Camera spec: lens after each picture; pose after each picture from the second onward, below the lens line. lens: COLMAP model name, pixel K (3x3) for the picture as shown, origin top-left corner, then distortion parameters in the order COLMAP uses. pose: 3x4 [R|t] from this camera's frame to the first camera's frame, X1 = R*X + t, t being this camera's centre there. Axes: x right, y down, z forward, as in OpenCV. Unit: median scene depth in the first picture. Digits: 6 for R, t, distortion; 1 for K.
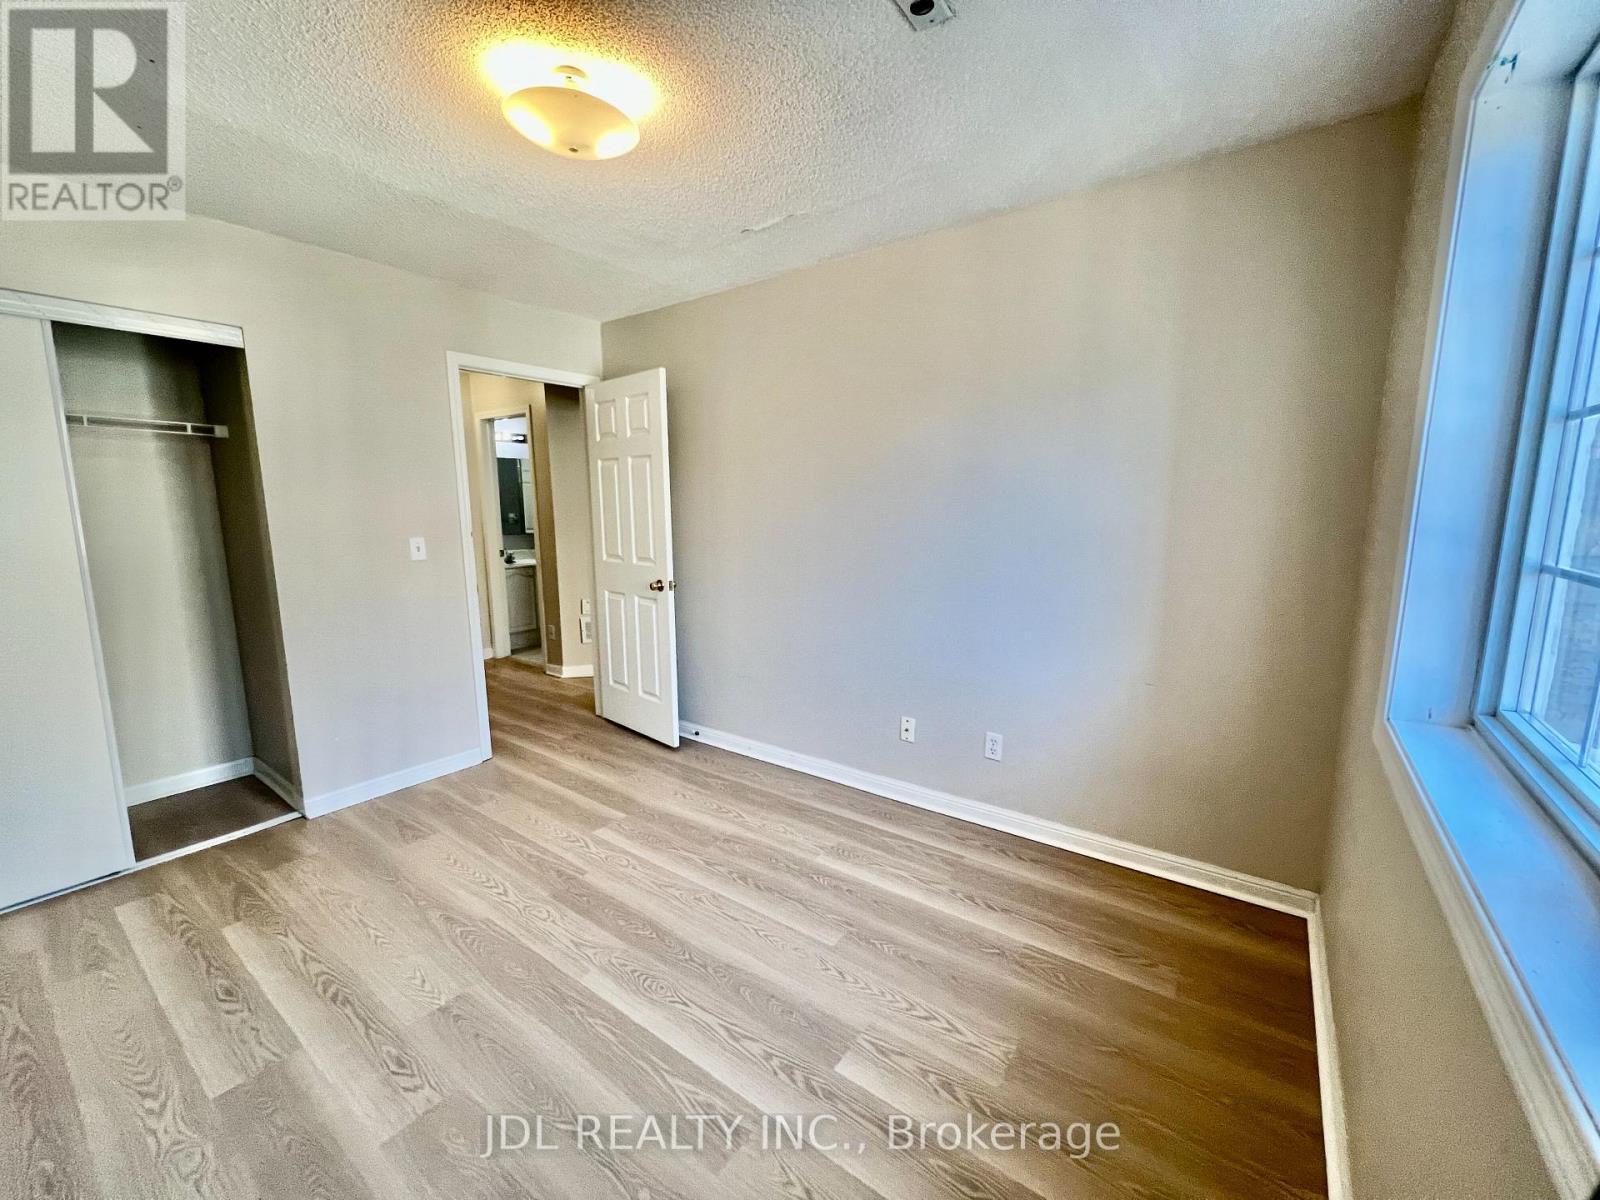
lens RADIAL K [[641.9, 0, 802.3], [0, 641.9, 599.5], [0, 0, 1]] dist [0.000806, 0.000282]
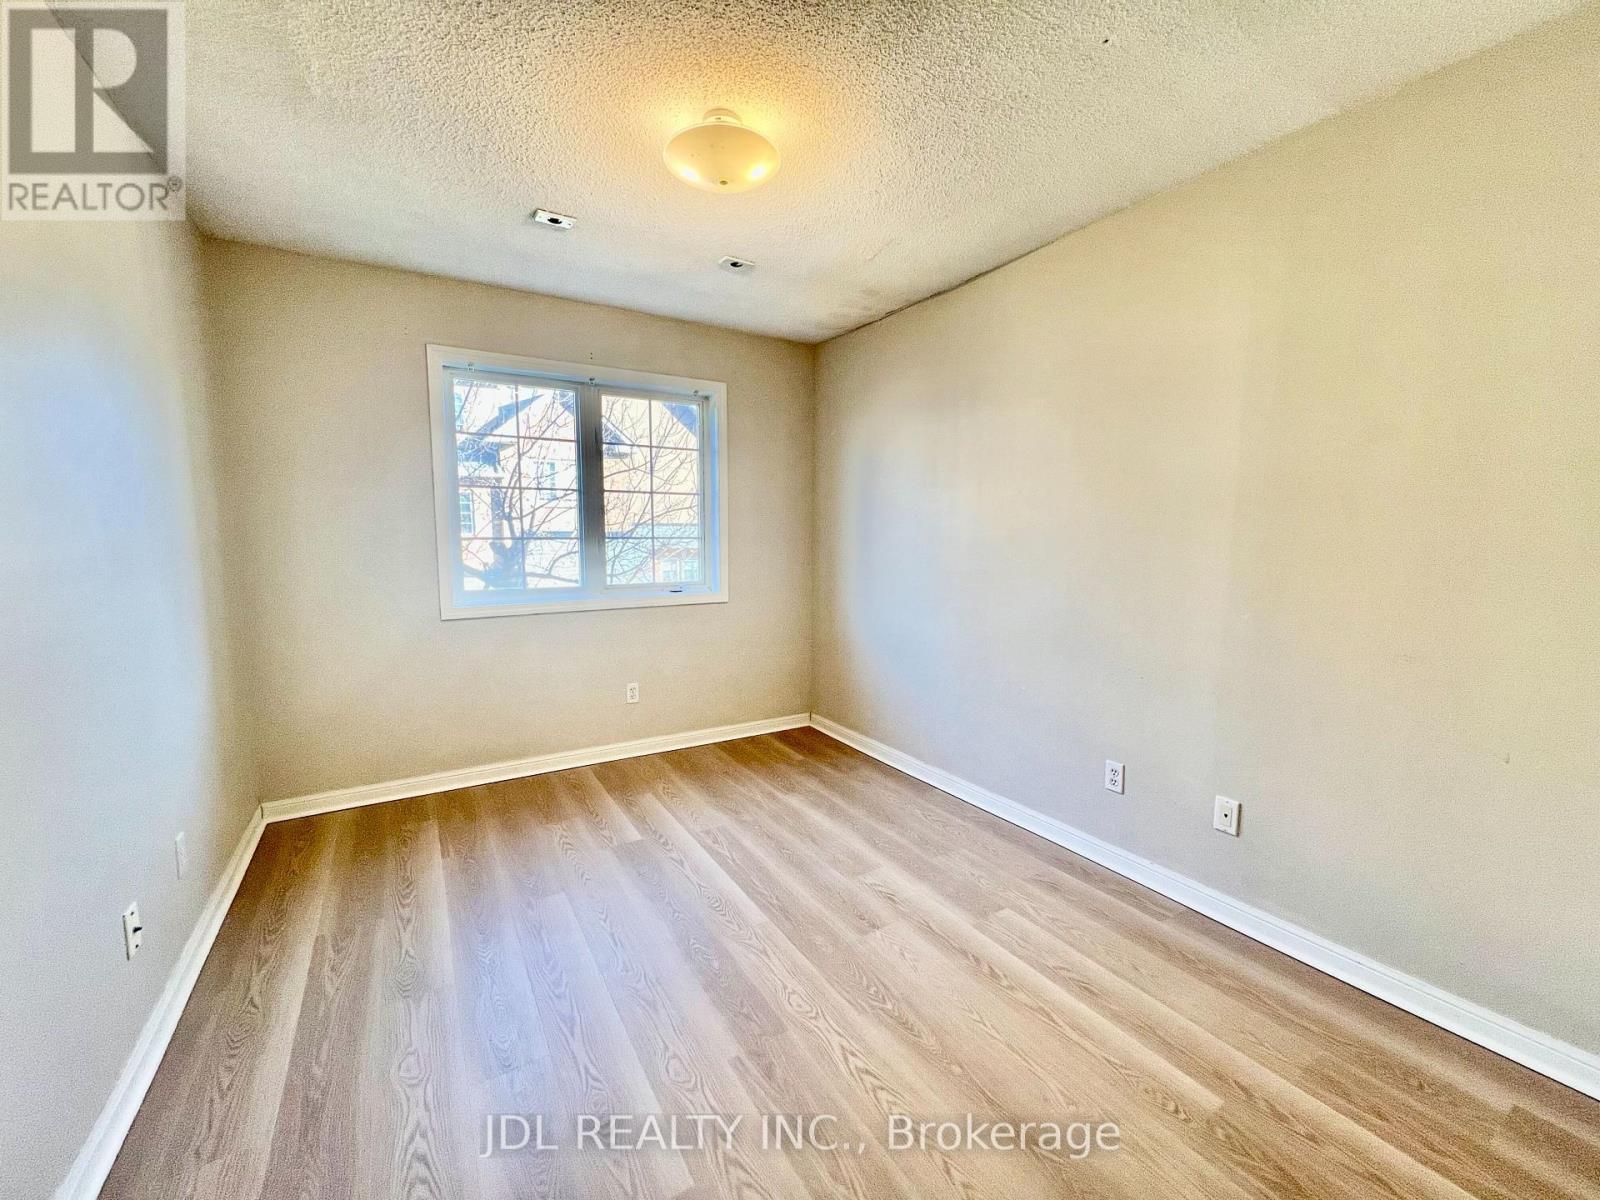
lens RADIAL K [[641.9, 0, 802.3], [0, 641.9, 599.5], [0, 0, 1]] dist [0.000806, 0.000282]
pose [[-0.924981, -0.037455, 0.378162, -0.827694], [0.057406, 0.969939, 0.236481, -0.234085], [-0.375651, 0.240450, -0.895025, 1.892900]]
